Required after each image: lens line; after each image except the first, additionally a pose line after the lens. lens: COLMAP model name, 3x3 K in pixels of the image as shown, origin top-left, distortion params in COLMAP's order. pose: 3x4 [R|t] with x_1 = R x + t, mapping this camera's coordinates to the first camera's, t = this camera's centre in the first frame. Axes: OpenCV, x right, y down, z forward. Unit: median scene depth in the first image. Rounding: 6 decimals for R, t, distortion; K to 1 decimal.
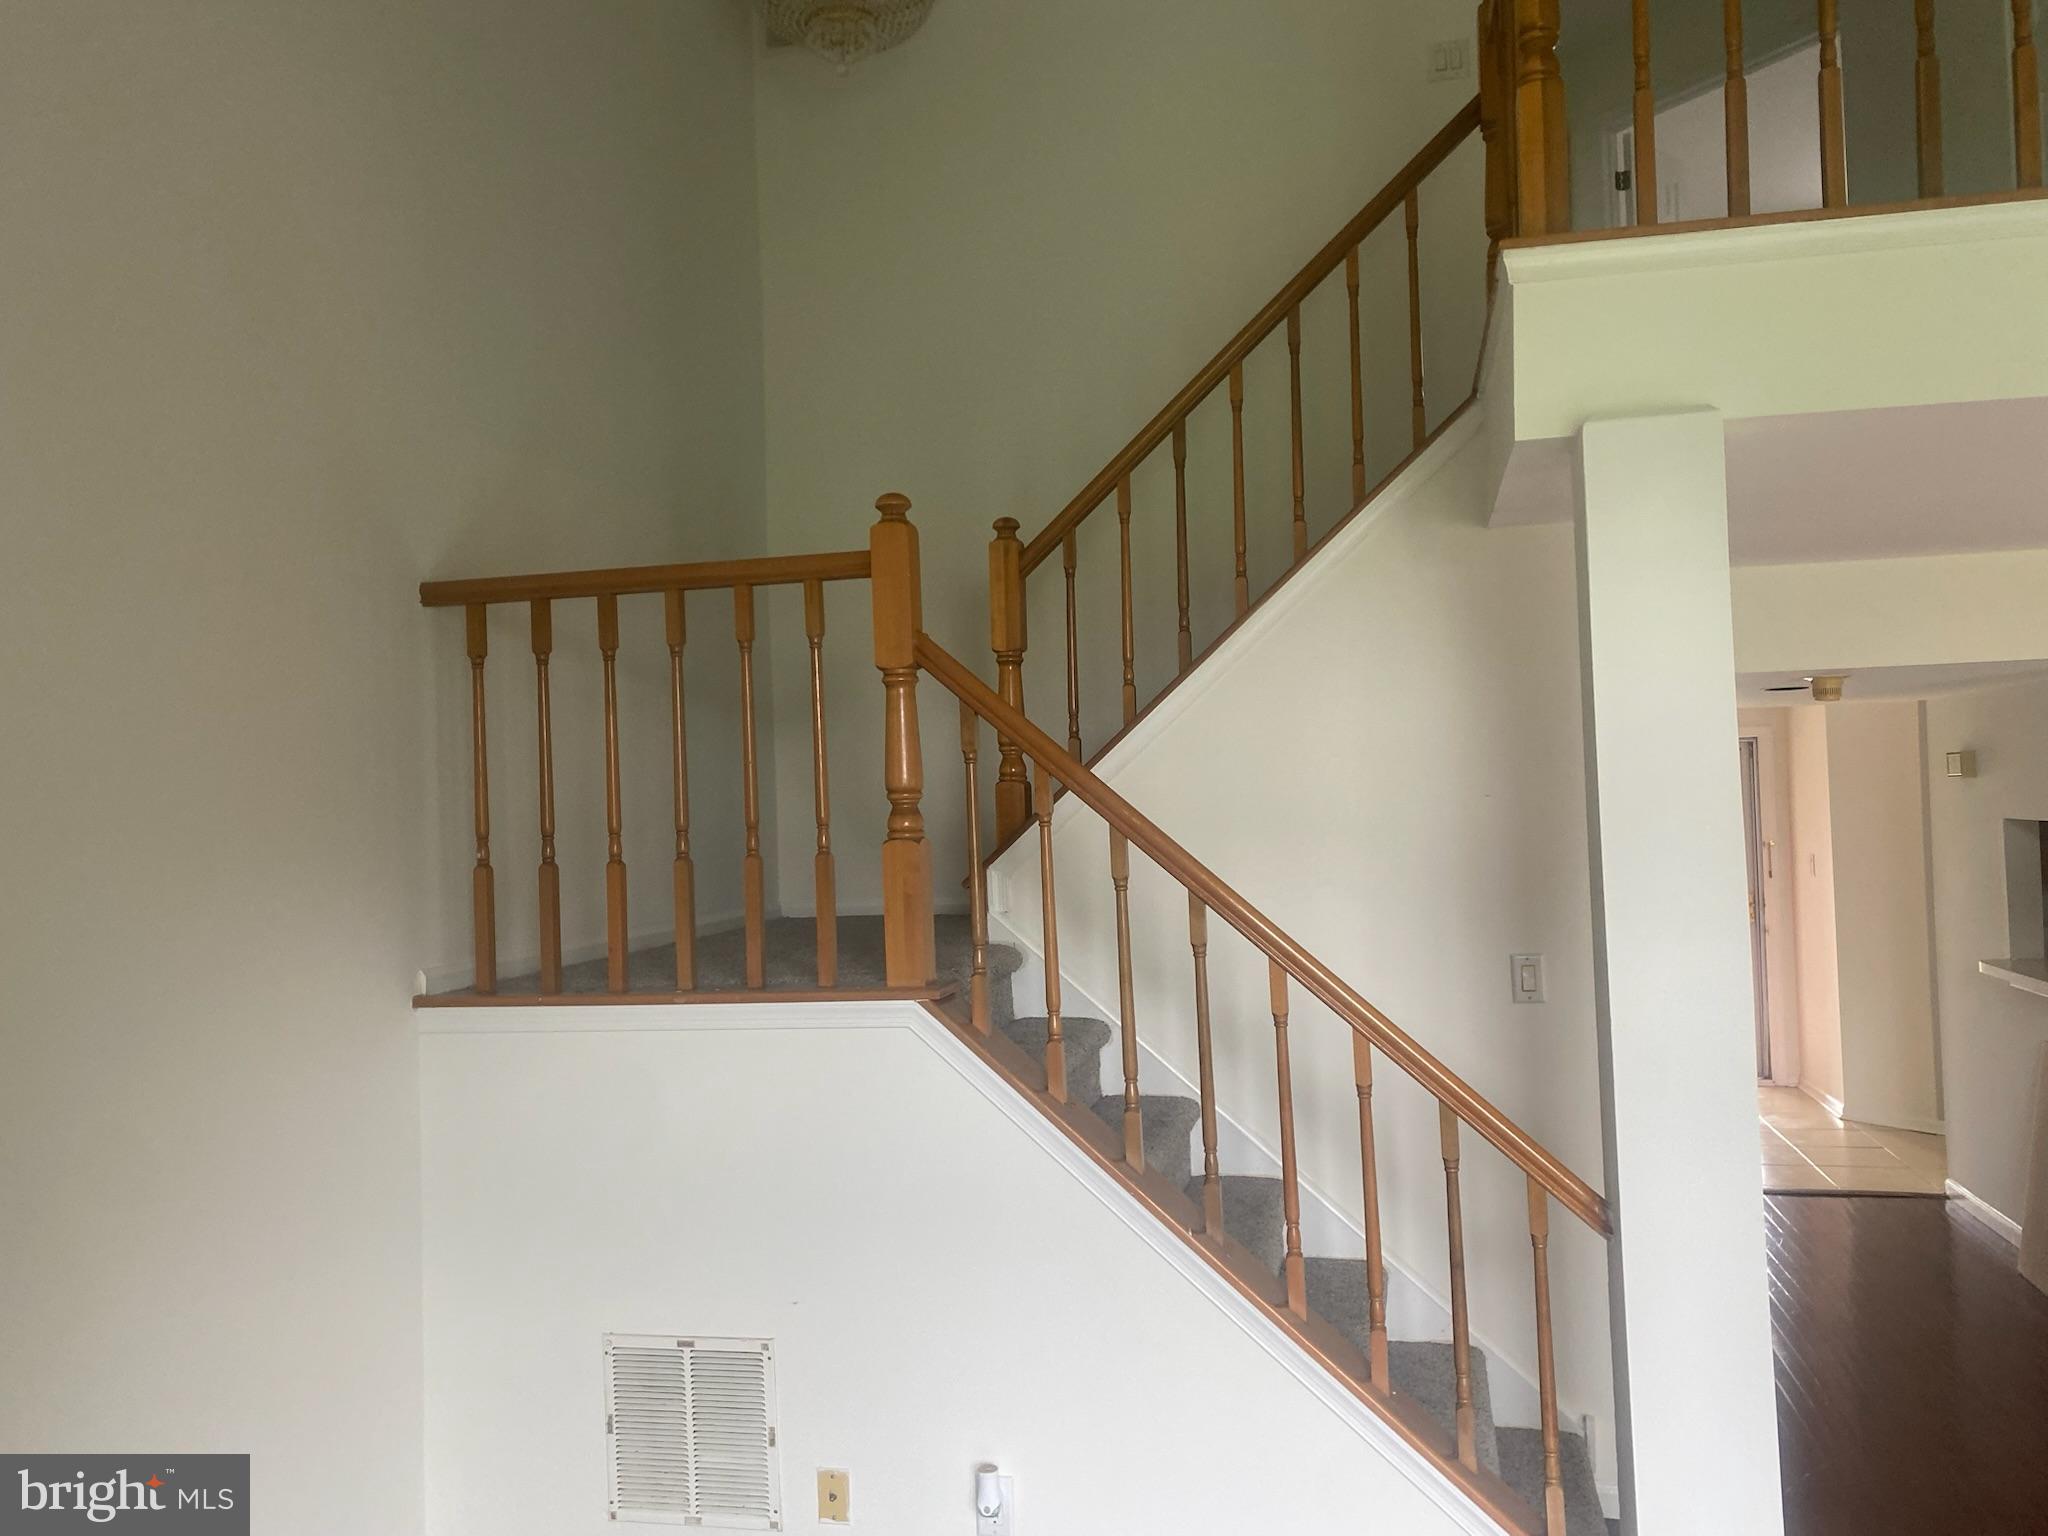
lens RADIAL K [[1532.0, 0, 1024.0], [0, 1532.0, 768.0], [0, 0, 1]] dist [0.097388, -0.179364]
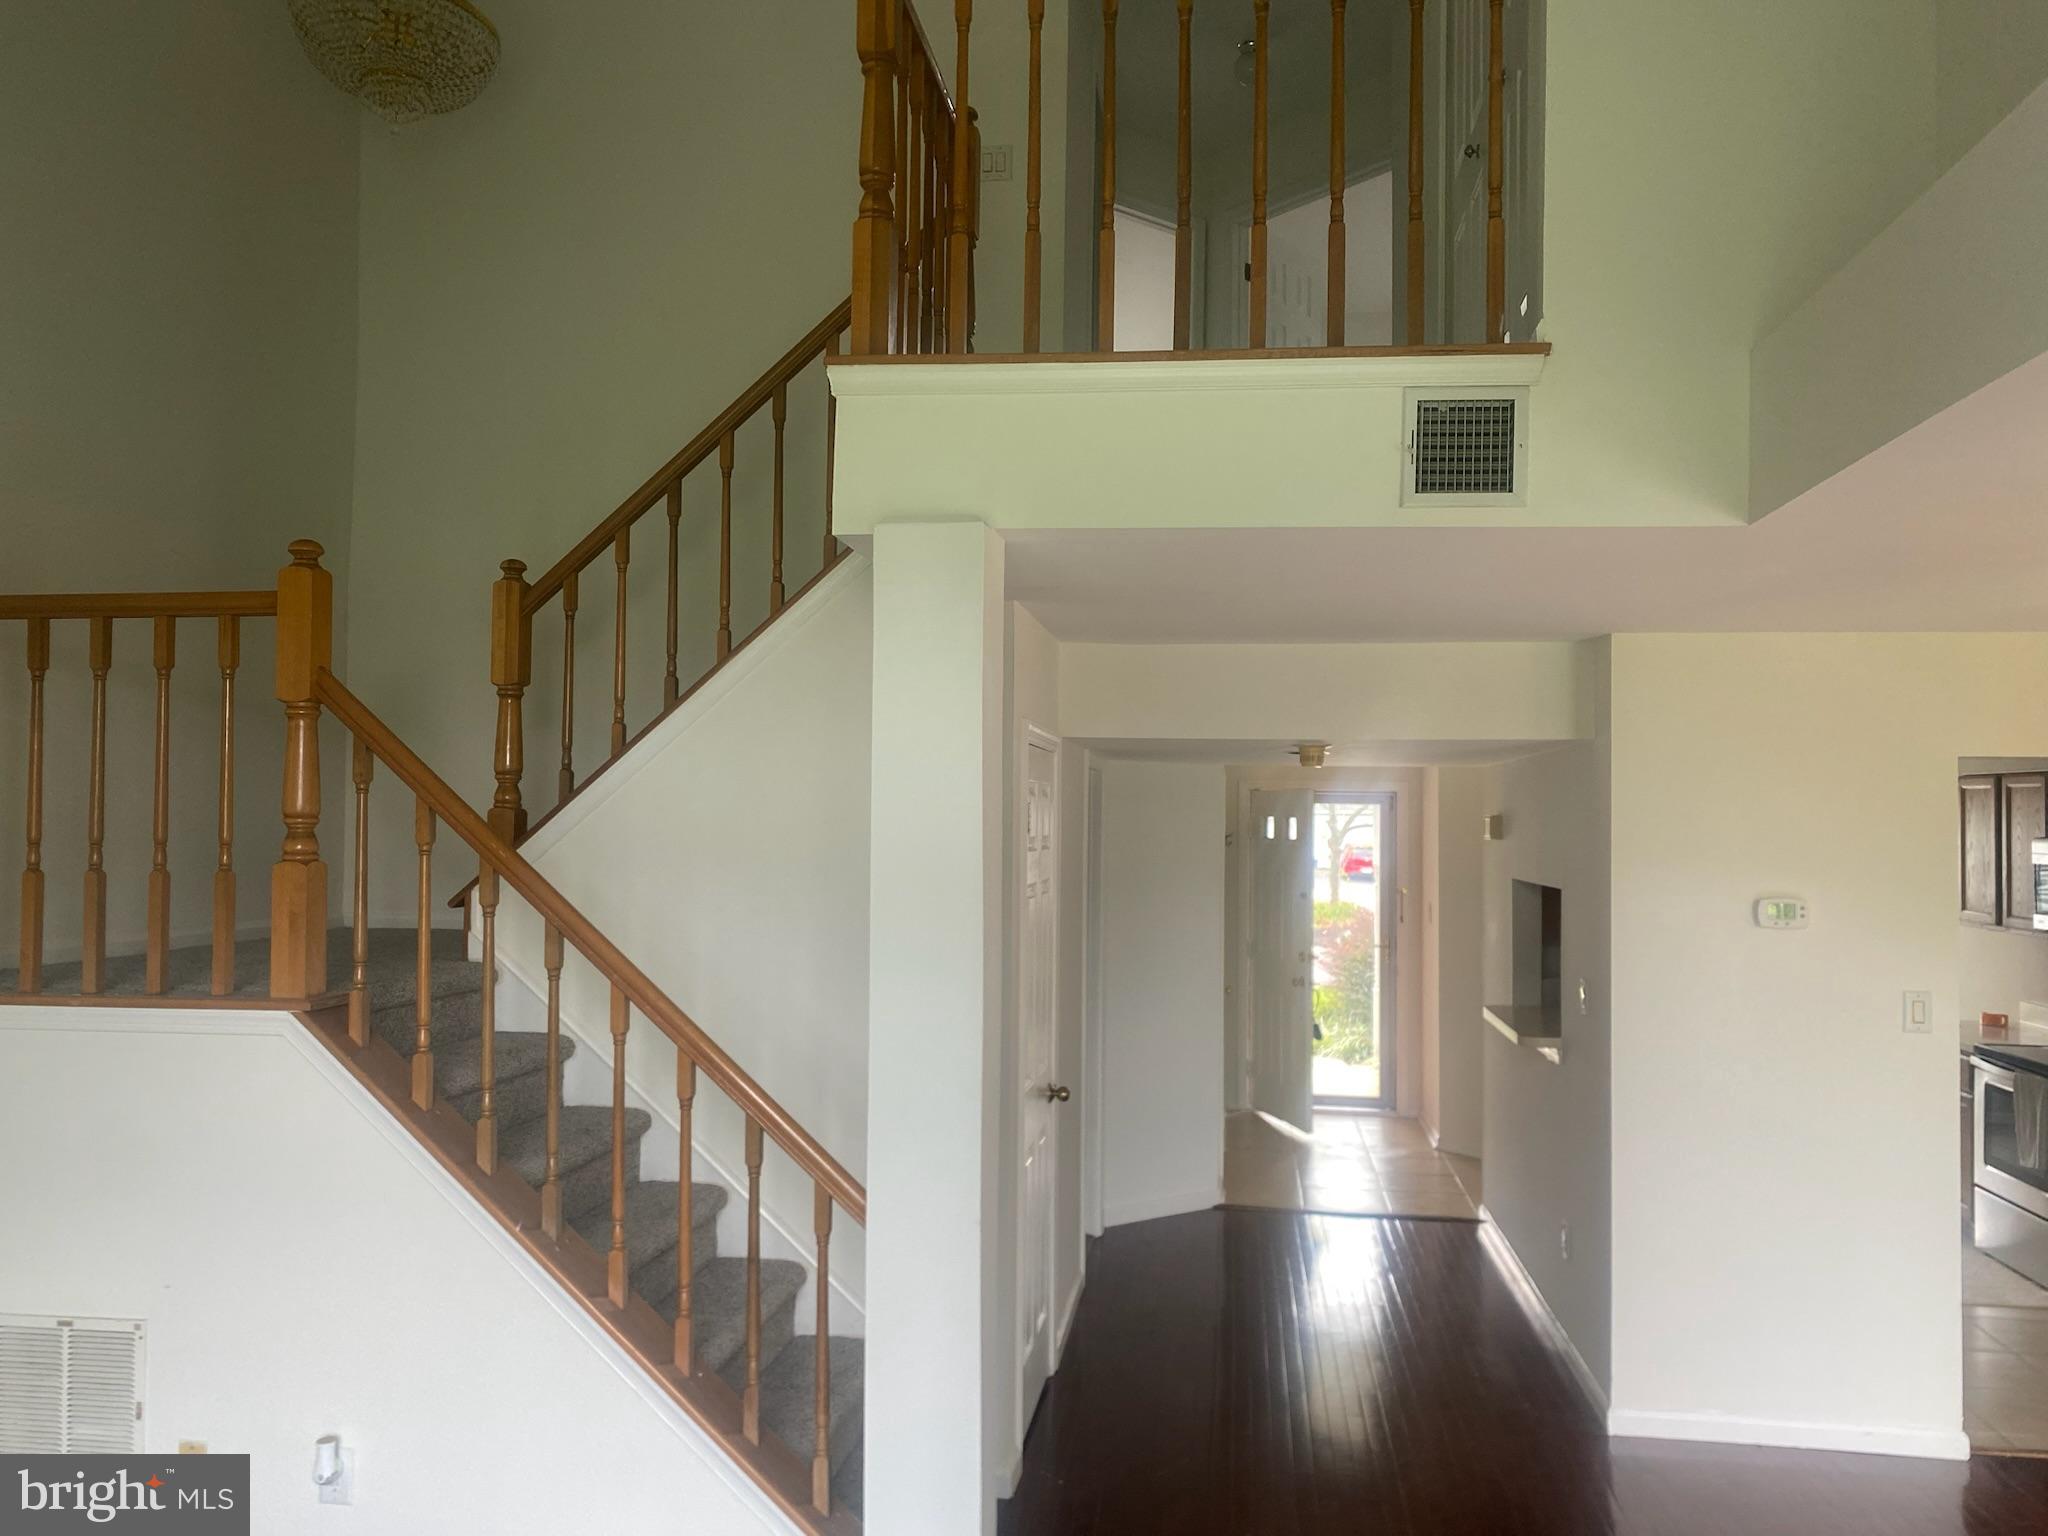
lens RADIAL K [[1555.8, 0, 1024.0], [0, 1555.8, 768.0], [0, 0, 1]] dist [-0.005293, 0.004104]
pose [[0.994398, 0.047779, 0.094284, 0.320129], [-0.046711, 0.998817, -0.013501, -0.027572], [-0.094817, 0.009021, 0.995454, -0.132410]]
